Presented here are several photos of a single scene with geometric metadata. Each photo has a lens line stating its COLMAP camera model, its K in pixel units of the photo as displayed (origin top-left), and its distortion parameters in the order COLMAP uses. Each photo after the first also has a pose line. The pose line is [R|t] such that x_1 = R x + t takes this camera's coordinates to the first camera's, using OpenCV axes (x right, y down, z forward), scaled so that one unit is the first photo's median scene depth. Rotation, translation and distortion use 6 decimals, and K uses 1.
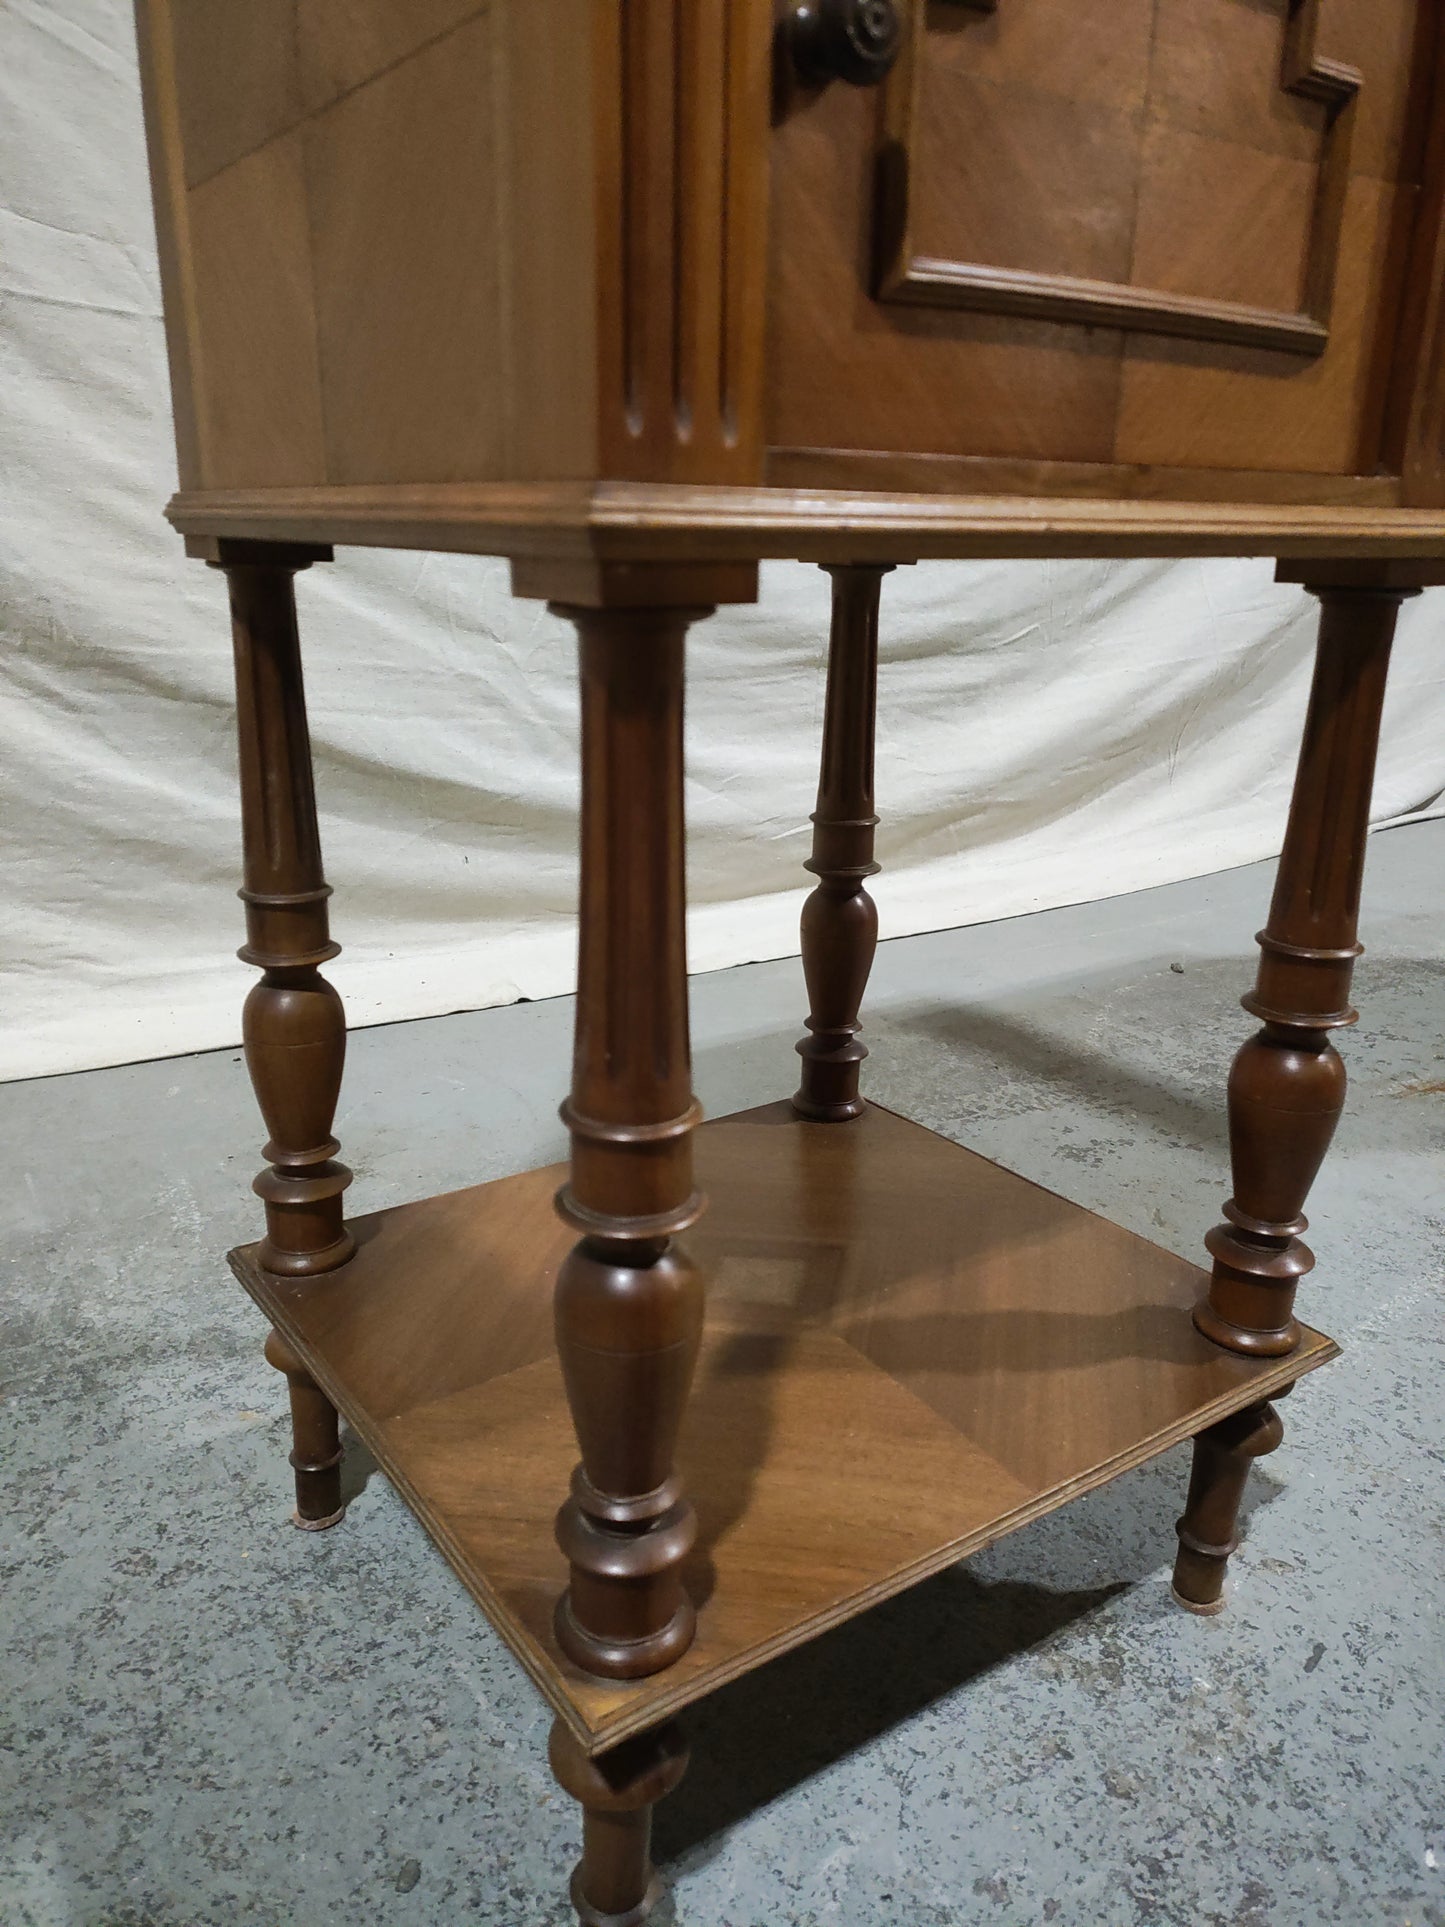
lens RADIAL K [[1424.7, 0, 724.8], [0, 1424.7, 967.3], [0, 0, 1]] dist [0.041589, -0.043187]
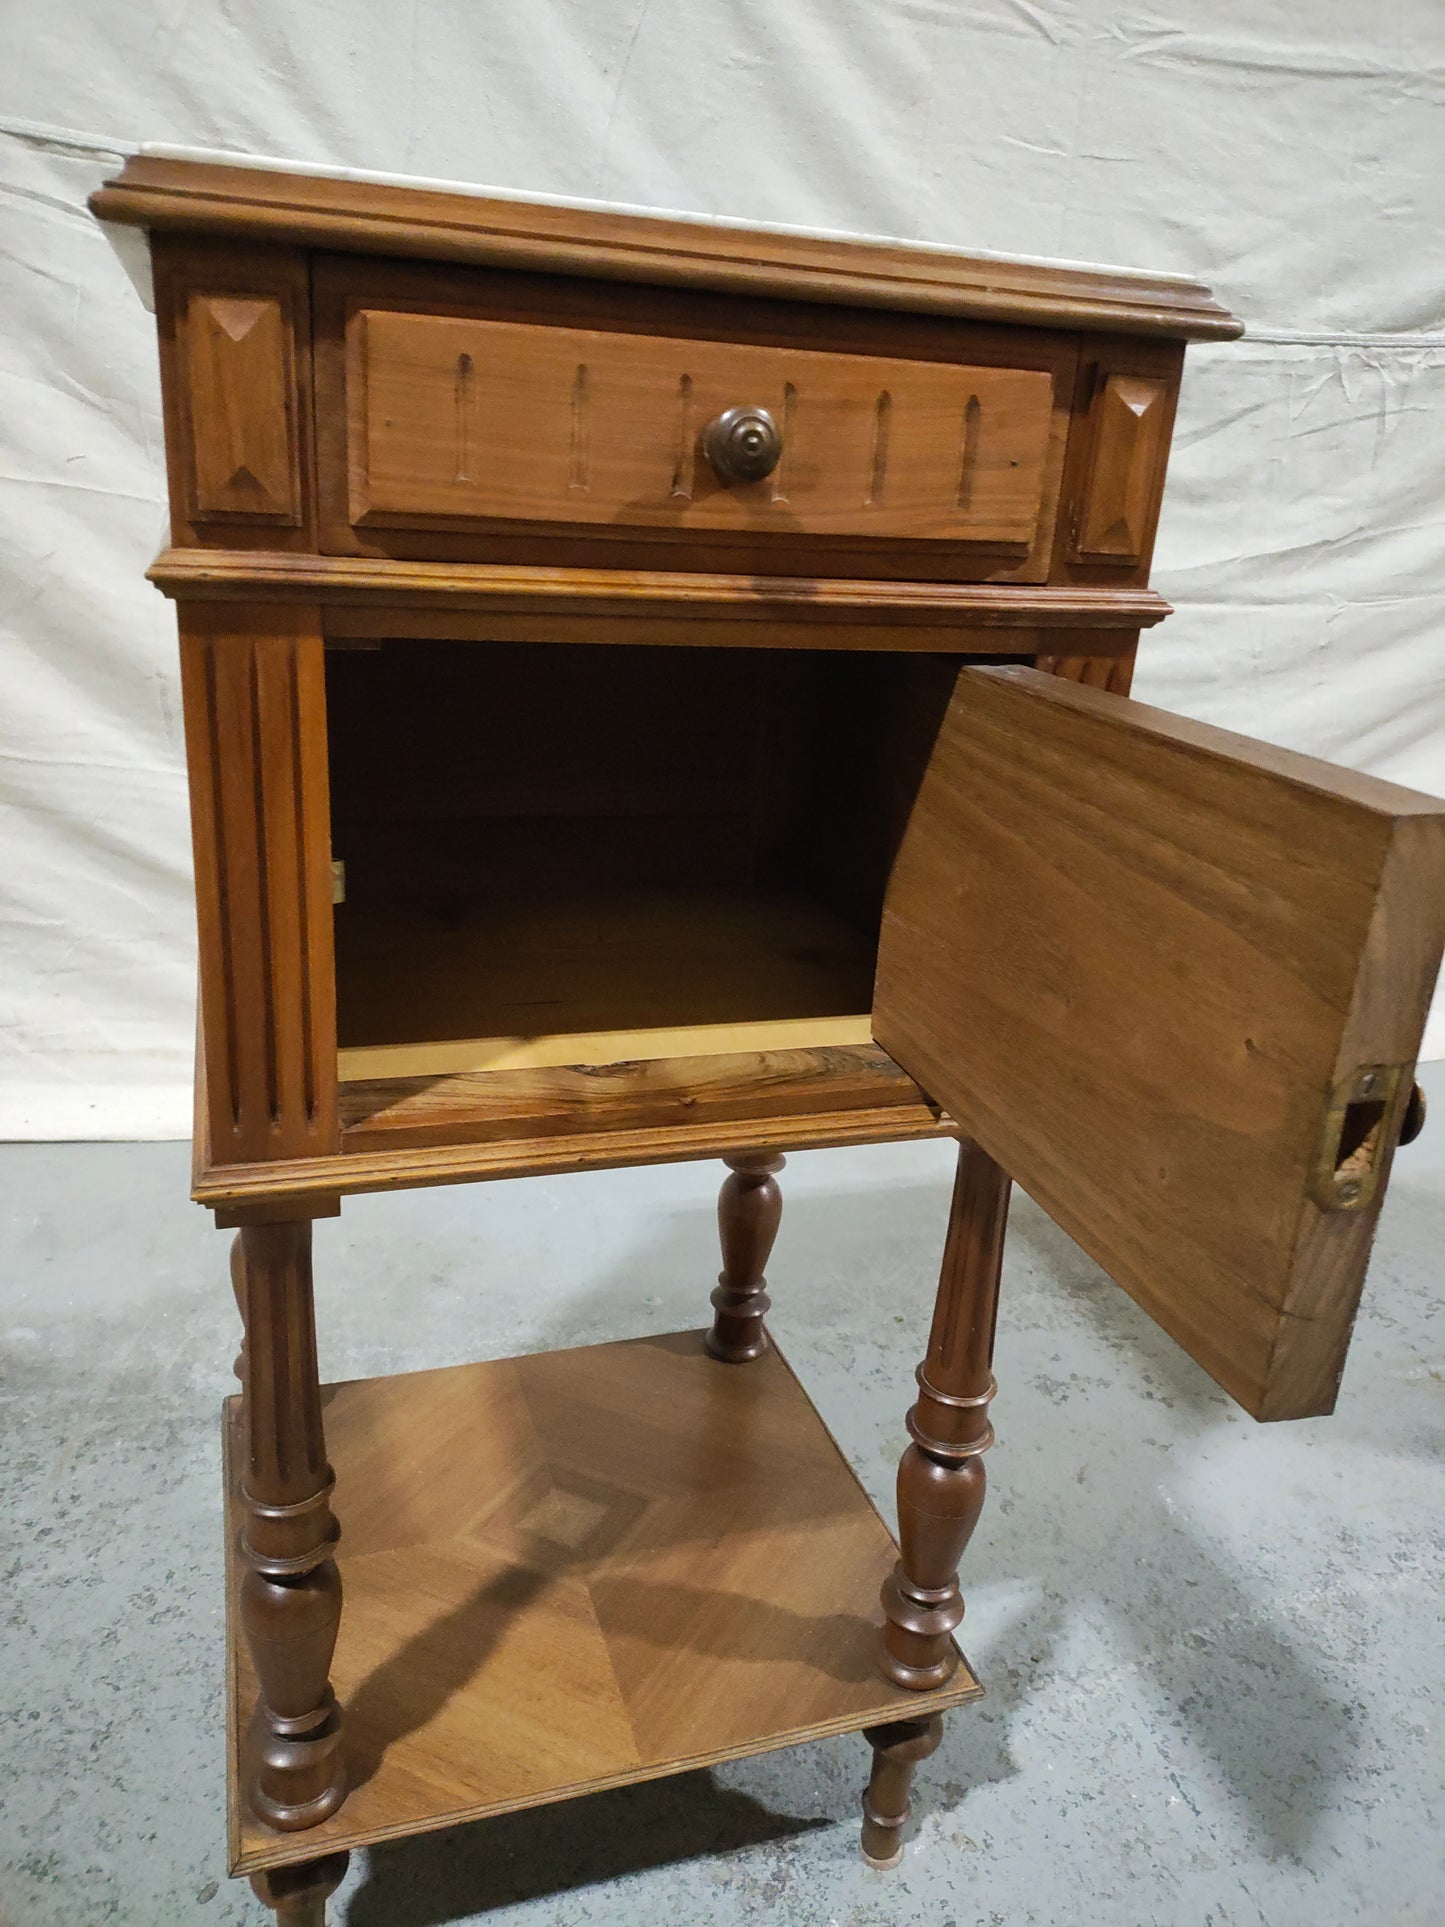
lens RADIAL K [[1424.7, 0, 698.0], [0, 1424.7, 973.1], [0, 0, 1]] dist [0.041589, -0.043187]
pose [[0.953721, 0.139920, -0.266154, 0.432075], [-0.130815, 0.990056, 0.051729, -0.365765], [0.270745, -0.014518, 0.962542, -0.219667]]
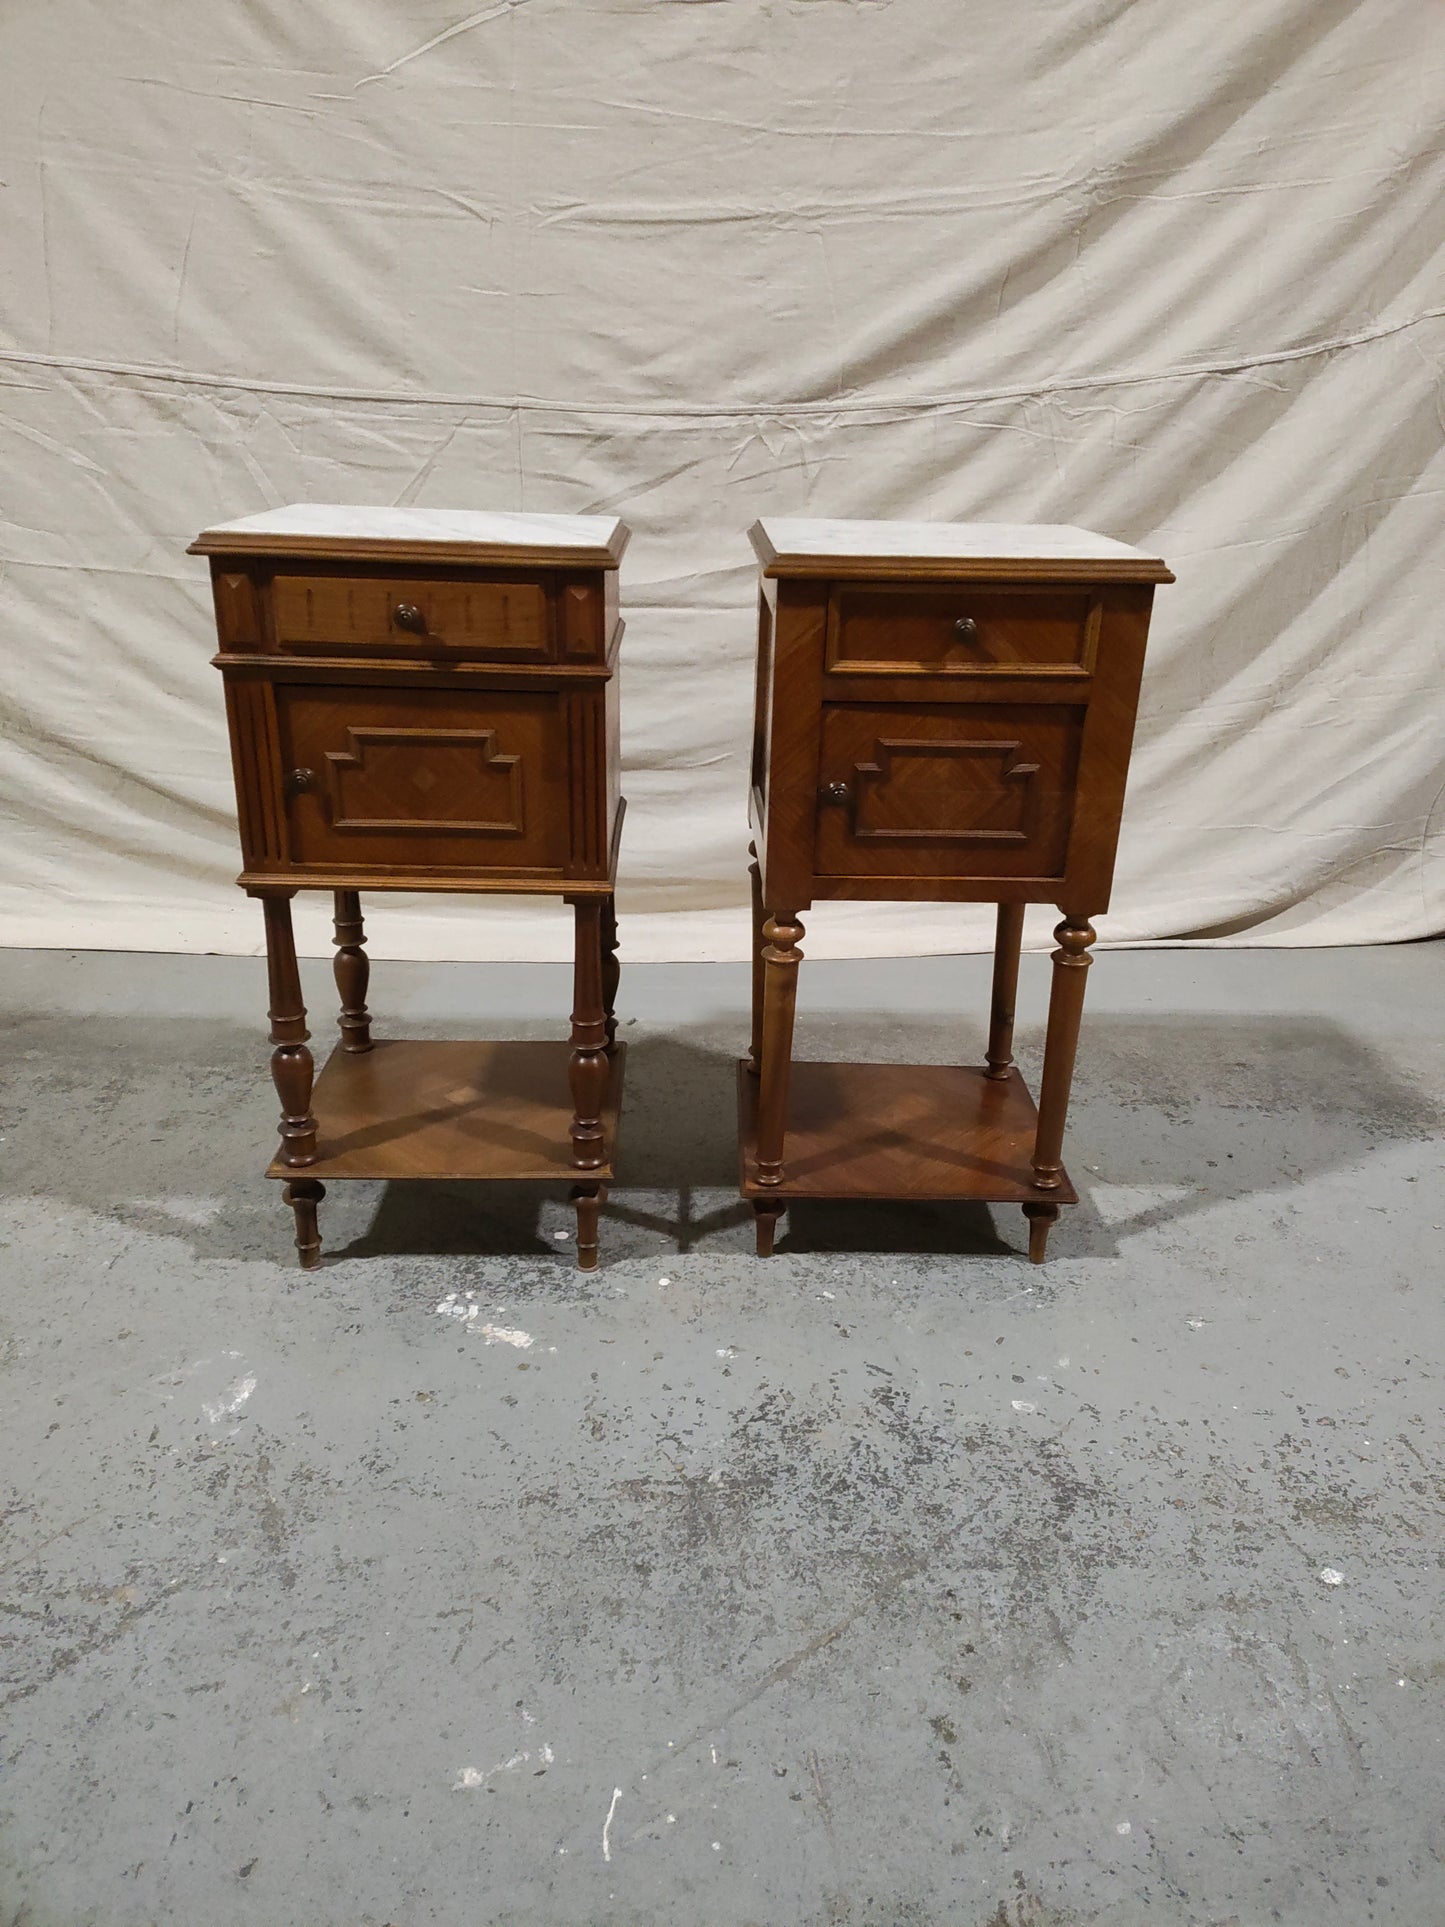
lens RADIAL K [[1385.1, 0, 740.7], [0, 1385.1, 974.4], [0, 0, 1]] dist [0.019837, -0.026685]
pose [[0.844519, 0.228405, -0.484375, 1.750730], [-0.181144, 0.973006, 0.142988, -0.477302], [0.503959, -0.033014, 0.863097, -1.022622]]
